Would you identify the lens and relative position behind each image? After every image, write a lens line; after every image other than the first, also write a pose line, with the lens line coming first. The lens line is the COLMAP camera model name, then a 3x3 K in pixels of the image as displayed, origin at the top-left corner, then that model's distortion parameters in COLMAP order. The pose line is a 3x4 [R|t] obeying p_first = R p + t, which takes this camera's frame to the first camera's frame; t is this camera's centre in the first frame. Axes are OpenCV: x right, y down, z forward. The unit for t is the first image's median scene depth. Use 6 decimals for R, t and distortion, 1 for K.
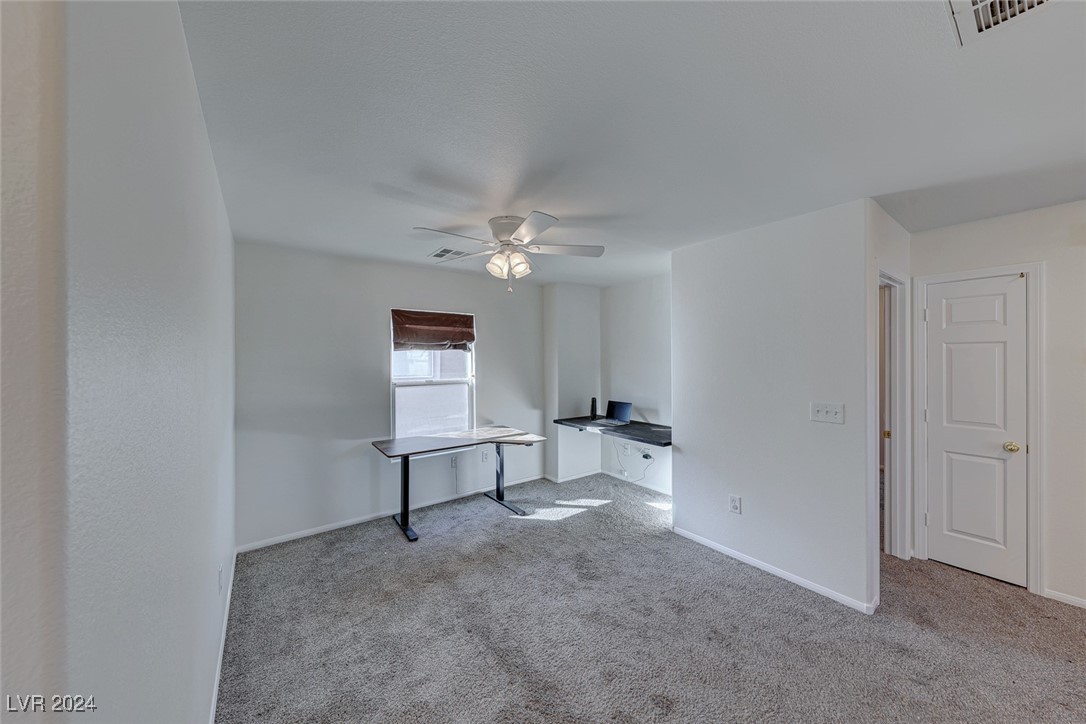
lens RADIAL K [[374.7, 0, 541.6], [0, 374.7, 357.6], [0, 0, 1]] dist [0.001646, 0.000082]
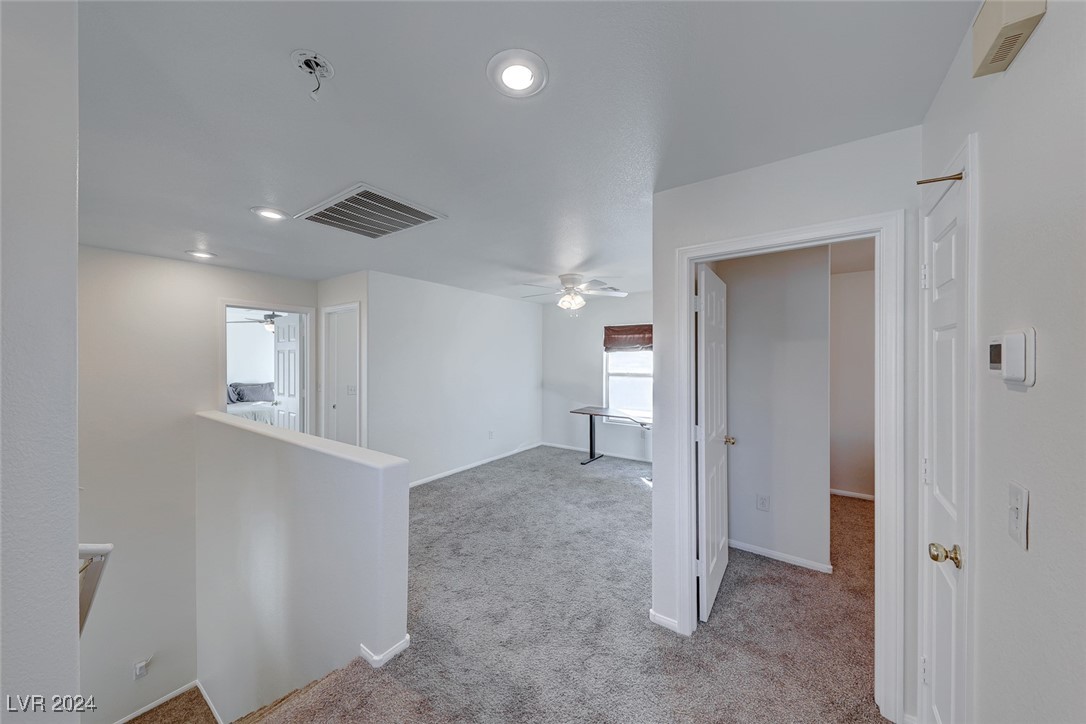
lens RADIAL K [[374.7, 0, 541.6], [0, 374.7, 357.6], [0, 0, 1]] dist [0.001646, 0.000082]
pose [[0.306009, 0.002251, -0.952026, 1.302640], [-0.003706, 0.999992, 0.001174, 0.003137], [0.952022, 0.003169, 0.306015, 0.324684]]
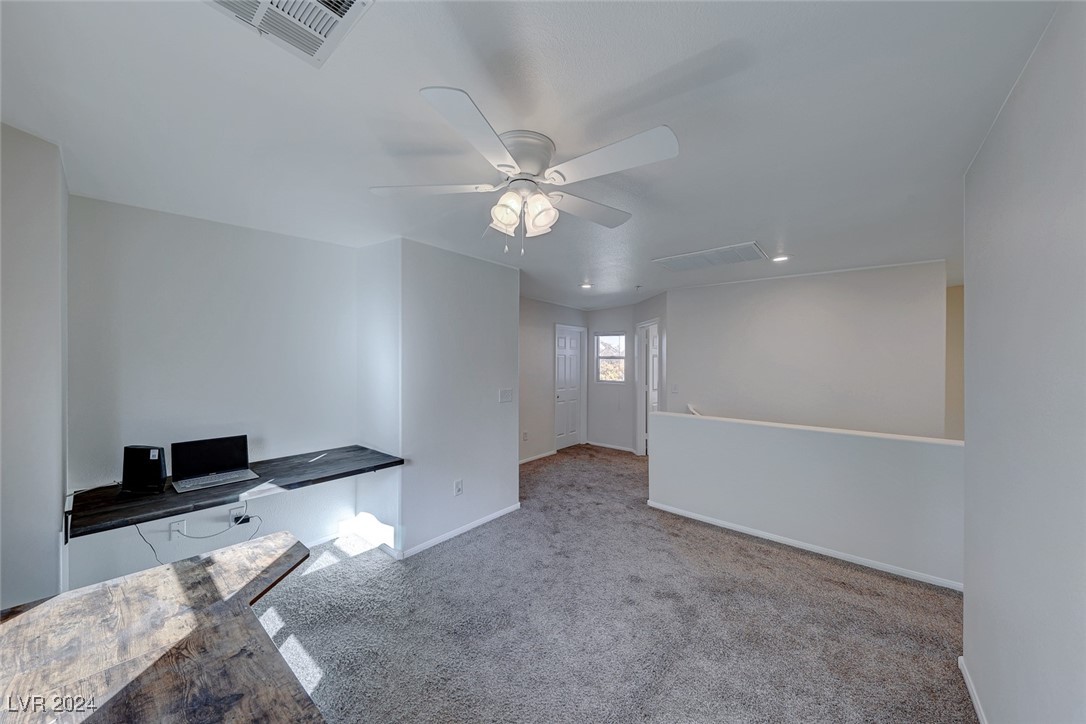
lens RADIAL K [[374.7, 0, 541.6], [0, 374.7, 357.6], [0, 0, 1]] dist [0.001646, 0.000082]
pose [[-0.239910, 0.005385, 0.970780, -0.631869], [-0.005086, 0.999964, -0.006804, 0.005104], [-0.970782, -0.006569, -0.239874, 1.002117]]
